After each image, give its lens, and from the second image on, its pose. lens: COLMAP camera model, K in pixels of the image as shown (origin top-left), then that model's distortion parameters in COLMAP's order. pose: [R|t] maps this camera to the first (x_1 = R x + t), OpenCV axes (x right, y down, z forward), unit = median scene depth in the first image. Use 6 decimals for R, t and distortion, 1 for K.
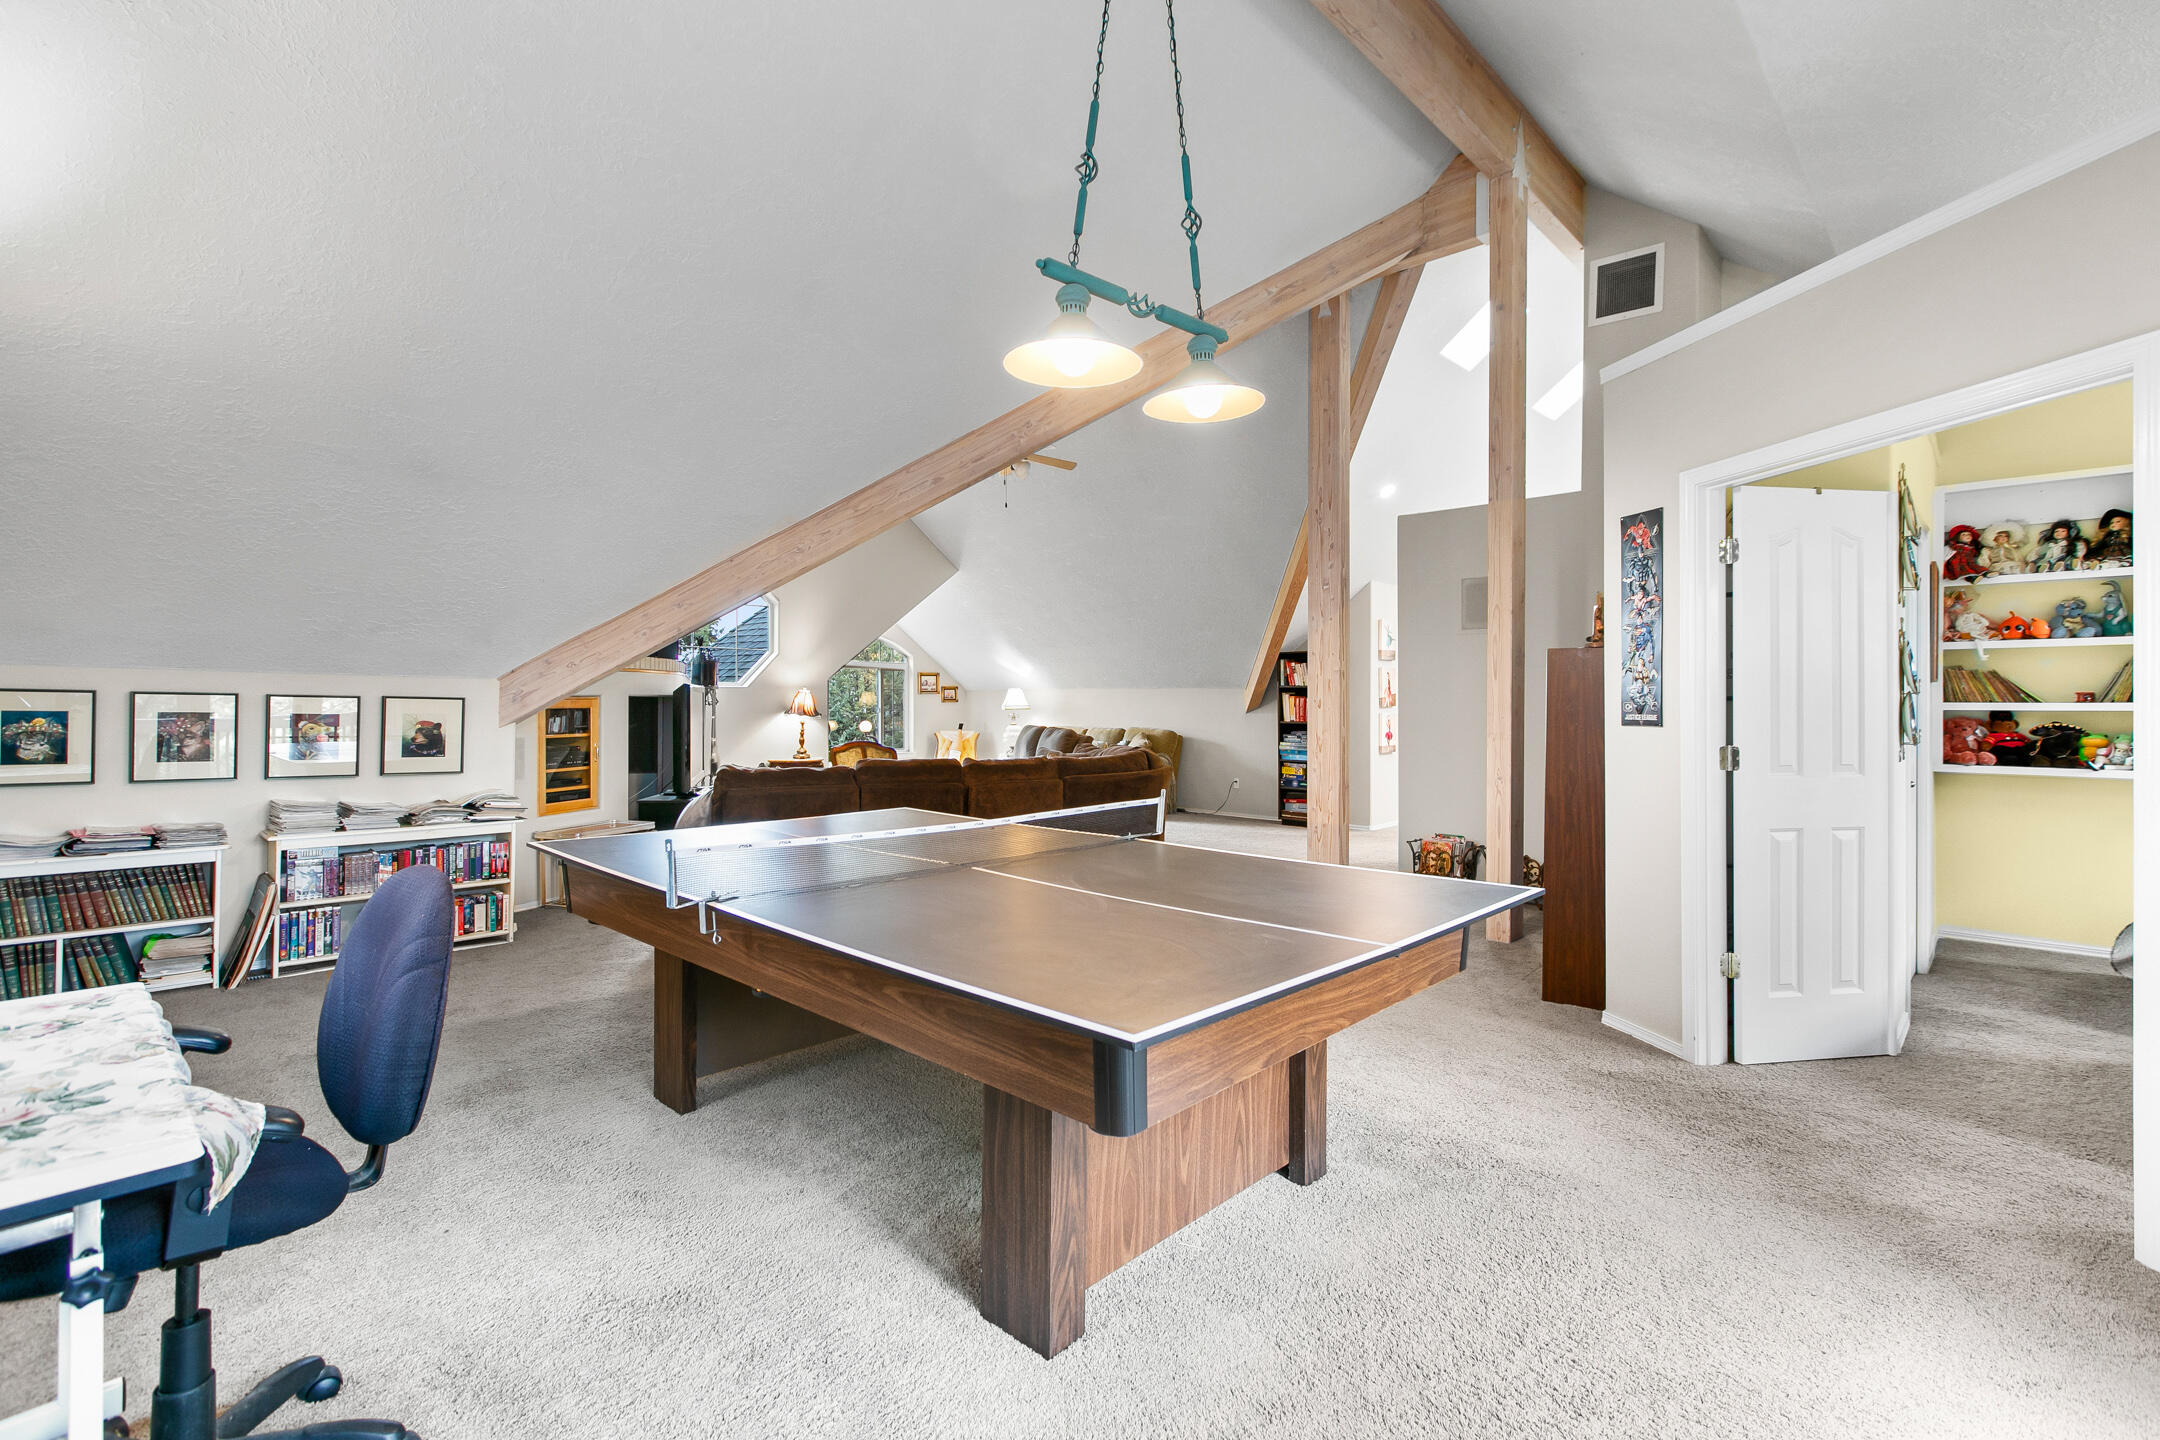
lens RADIAL K [[979.4, 0, 1110.4], [0, 979.4, 699.8], [0, 0, 1]] dist [-0.001184, -0.001889]
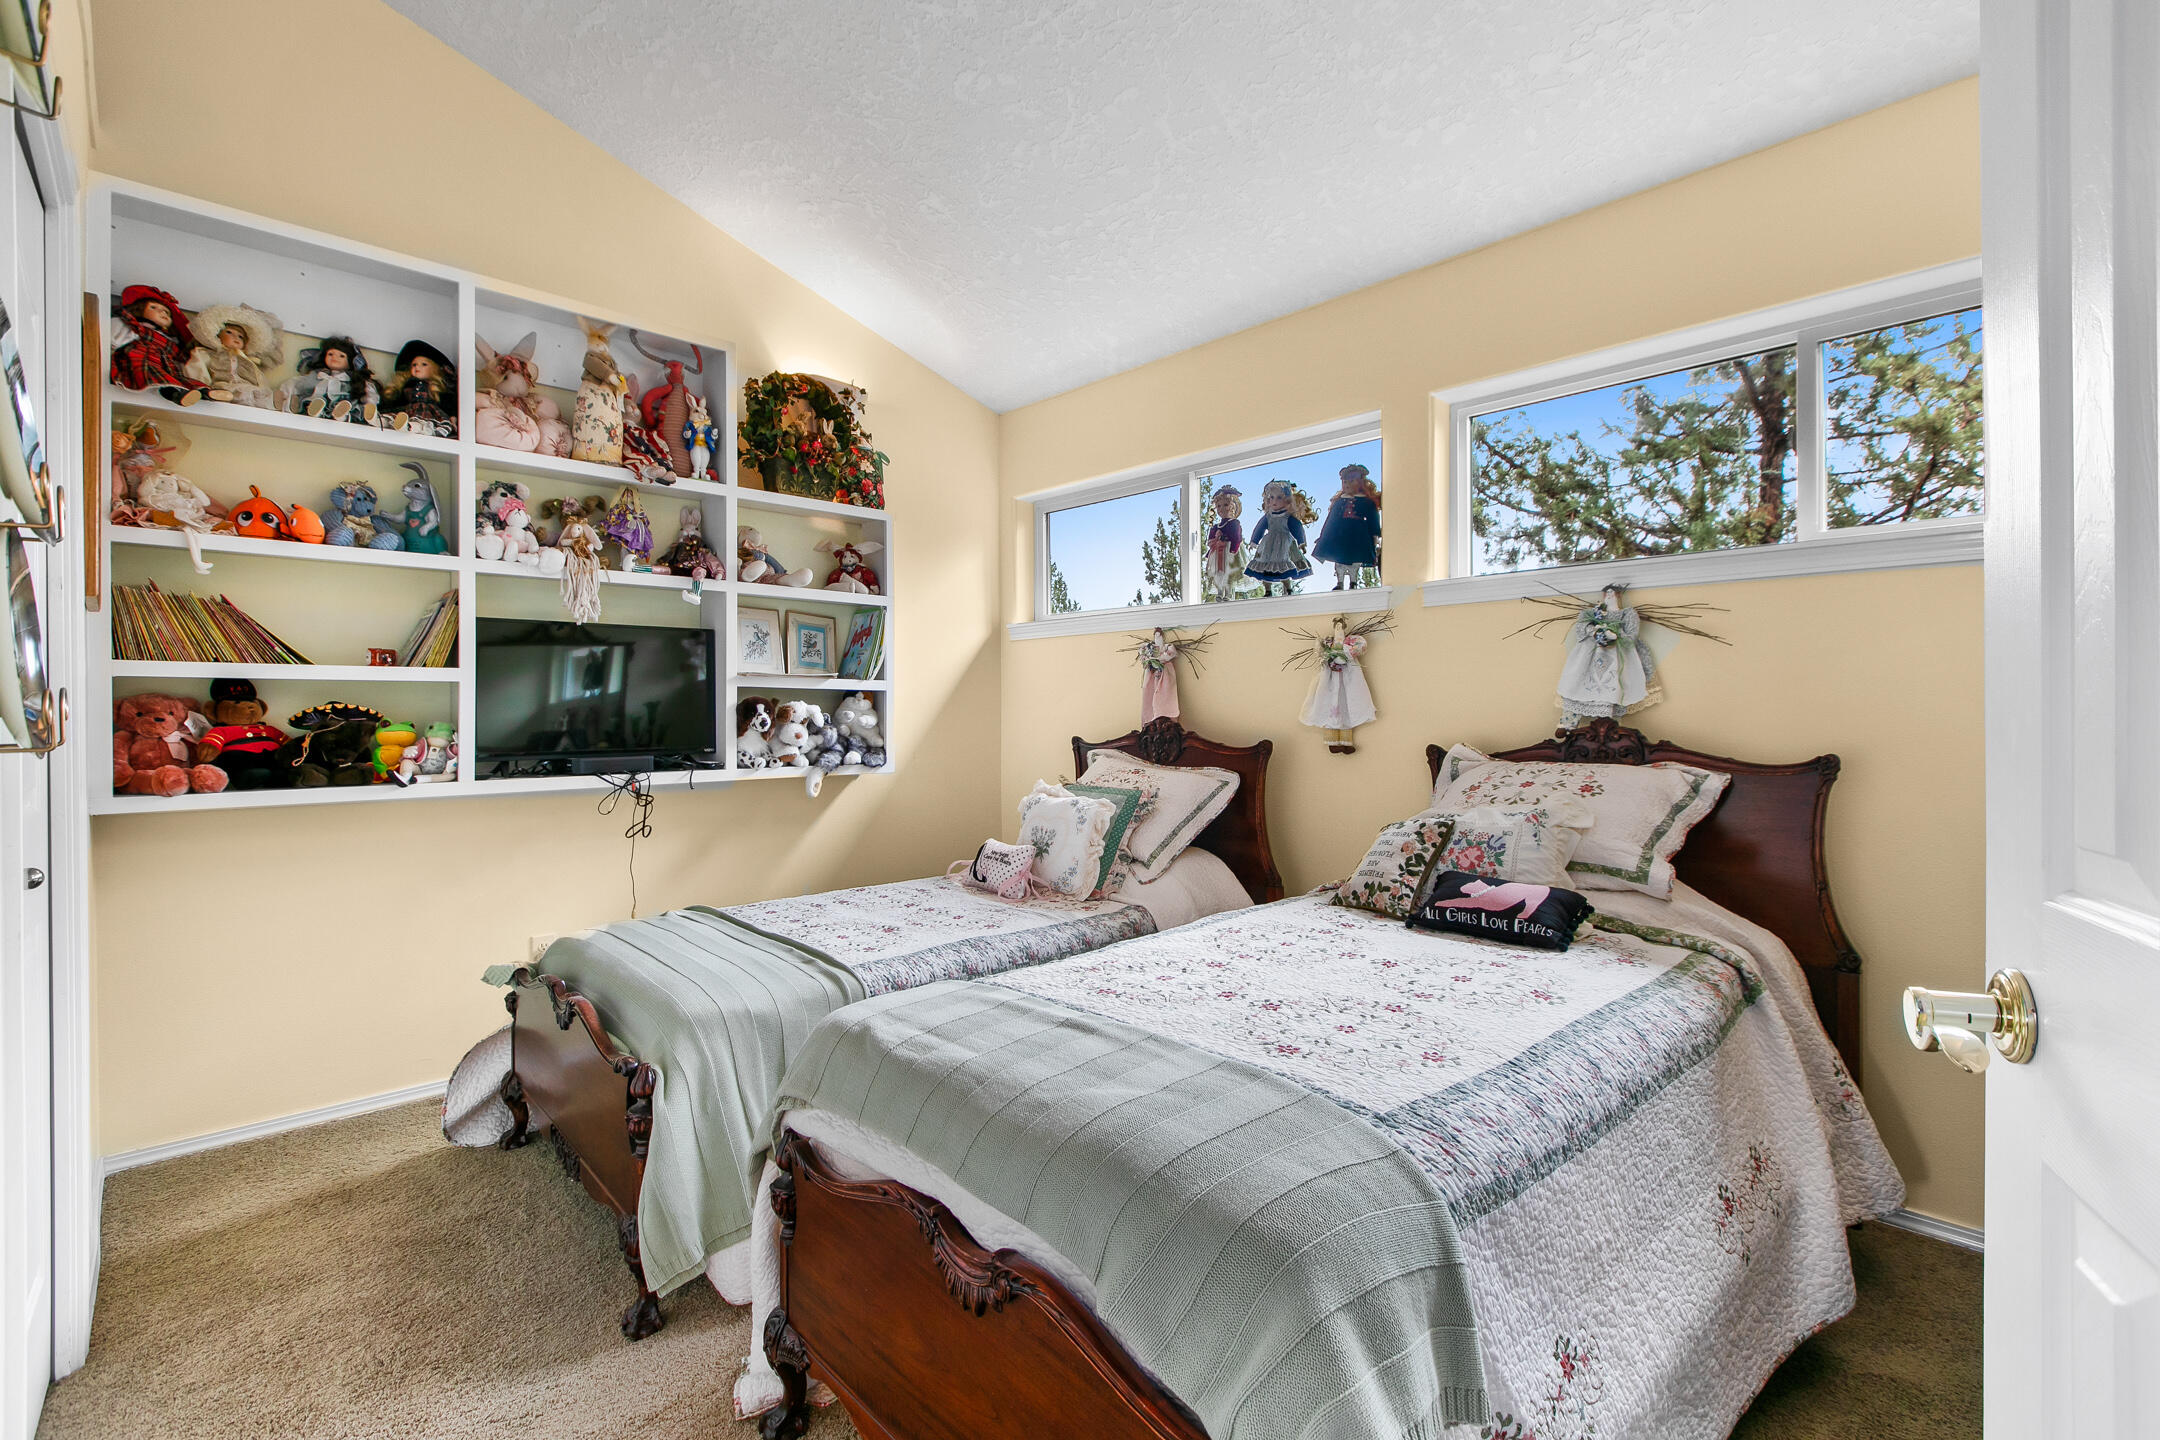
lens RADIAL K [[979.4, 0, 1083.0], [0, 979.4, 716.7], [0, 0, 1]] dist [-0.001184, -0.001889]
pose [[0.068669, -0.011430, 0.997574, 0.446255], [-0.000740, 0.999934, 0.011508, 0.024036], [-0.997639, -0.001529, 0.068656, 0.537826]]
